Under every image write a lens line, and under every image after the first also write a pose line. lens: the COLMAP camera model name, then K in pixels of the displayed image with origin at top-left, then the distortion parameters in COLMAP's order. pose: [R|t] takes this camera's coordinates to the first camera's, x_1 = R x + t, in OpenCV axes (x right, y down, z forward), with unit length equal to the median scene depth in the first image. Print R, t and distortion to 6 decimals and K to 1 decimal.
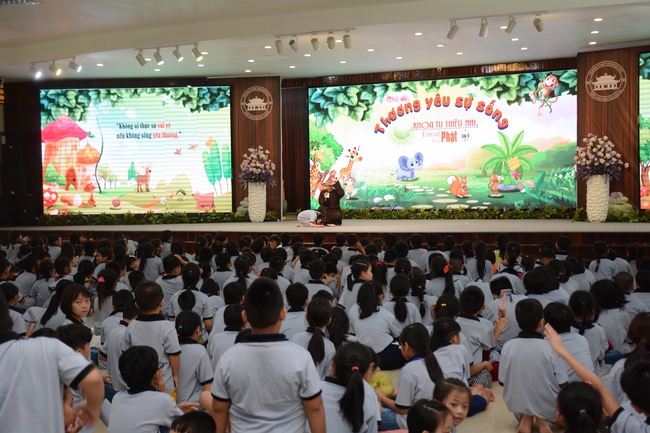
lens RADIAL K [[1077.3, 0, 325.0], [0, 1077.3, 216.9], [0, 0, 1]] dist [0.370378, 0.000000]
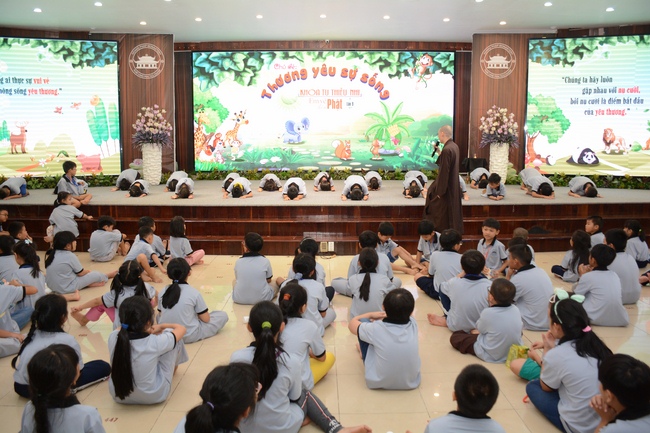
lens RADIAL K [[524.9, 0, 330.9], [0, 524.9, 216.4], [0, 0, 1]] dist [-0.140443, 0.105883]
pose [[0.900803, -0.041309, 0.432258, -0.120649], [-0.002274, 0.995002, 0.099827, -0.013864], [-0.434221, -0.090908, 0.896207, 0.521998]]
